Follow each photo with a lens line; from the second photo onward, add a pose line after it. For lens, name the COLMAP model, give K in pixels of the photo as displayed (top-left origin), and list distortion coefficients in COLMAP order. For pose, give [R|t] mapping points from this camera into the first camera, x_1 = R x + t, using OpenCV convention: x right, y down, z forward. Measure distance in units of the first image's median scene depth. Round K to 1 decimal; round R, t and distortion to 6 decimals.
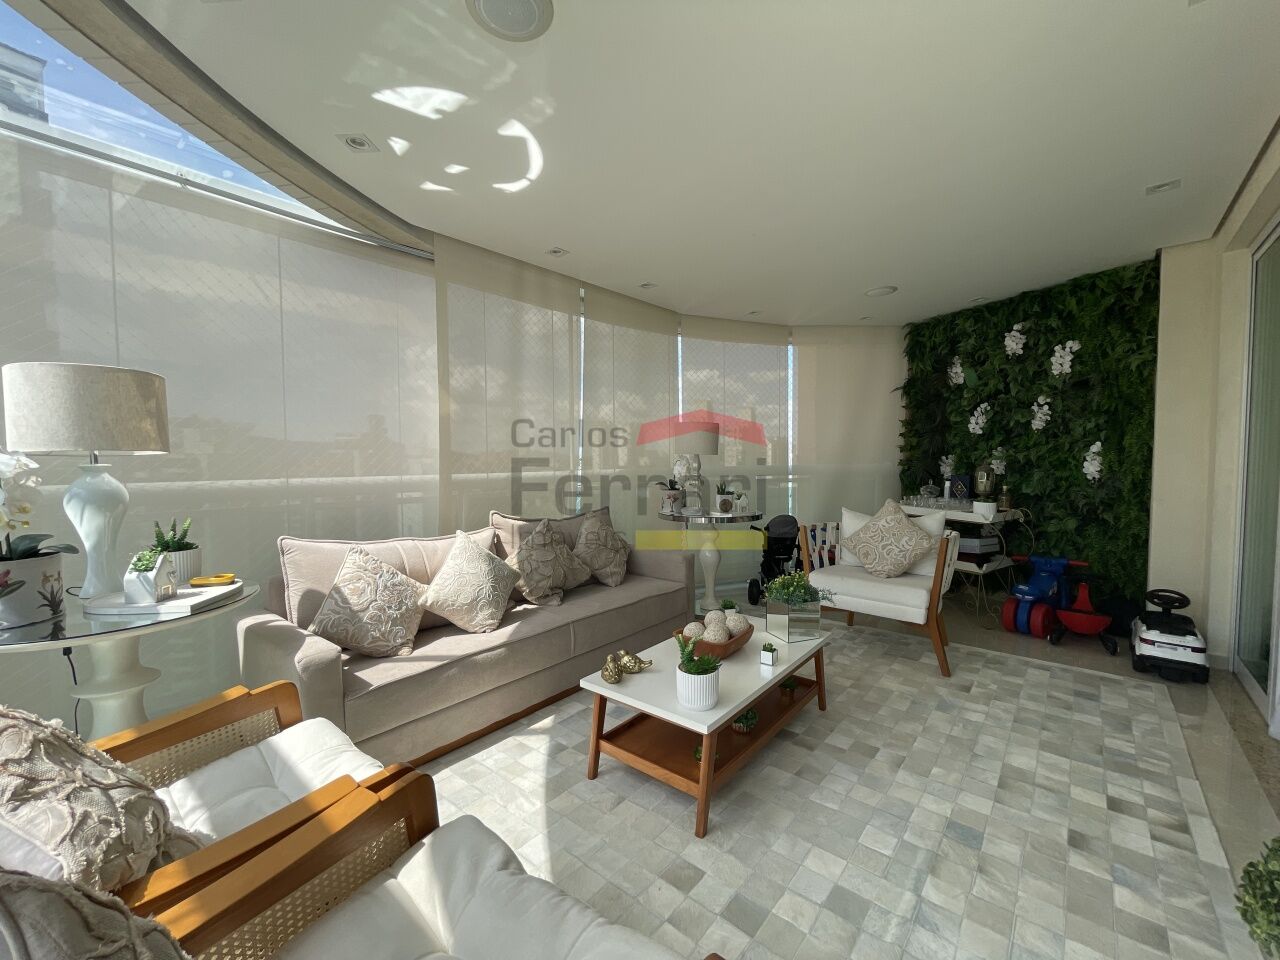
lens RADIAL K [[520.8, 0, 639.2], [0, 520.8, 482.0], [0, 0, 1]] dist [0.002655, -0.000151]
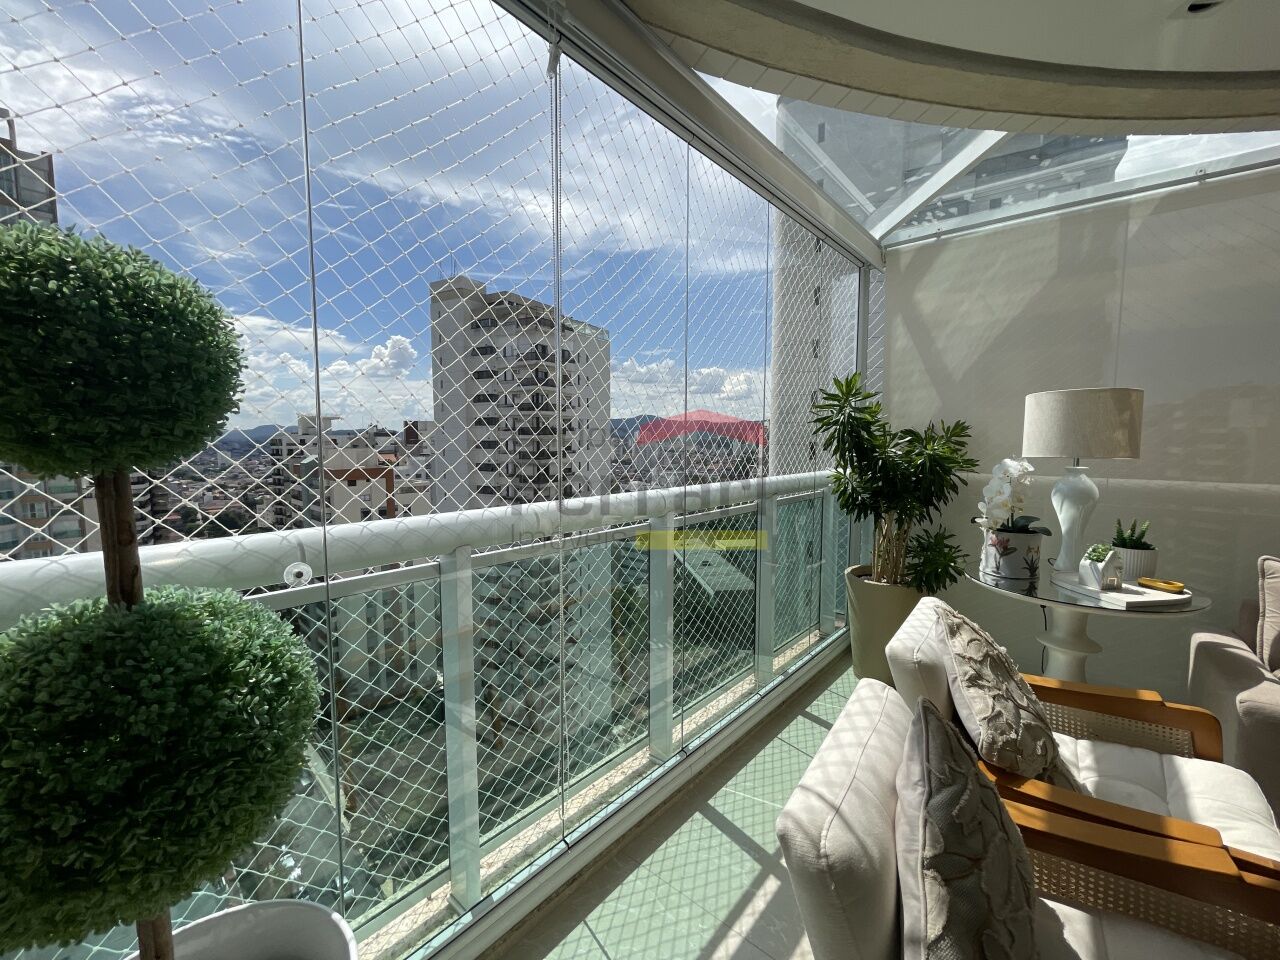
lens RADIAL K [[520.8, 0, 641.5], [0, 520.8, 481.1], [0, 0, 1]] dist [0.002655, -0.000151]
pose [[0.008210, 0.091603, -0.995762, 0.234474], [-0.043479, 0.994886, 0.091164, -0.082060], [0.999021, 0.042546, 0.012151, -0.062851]]
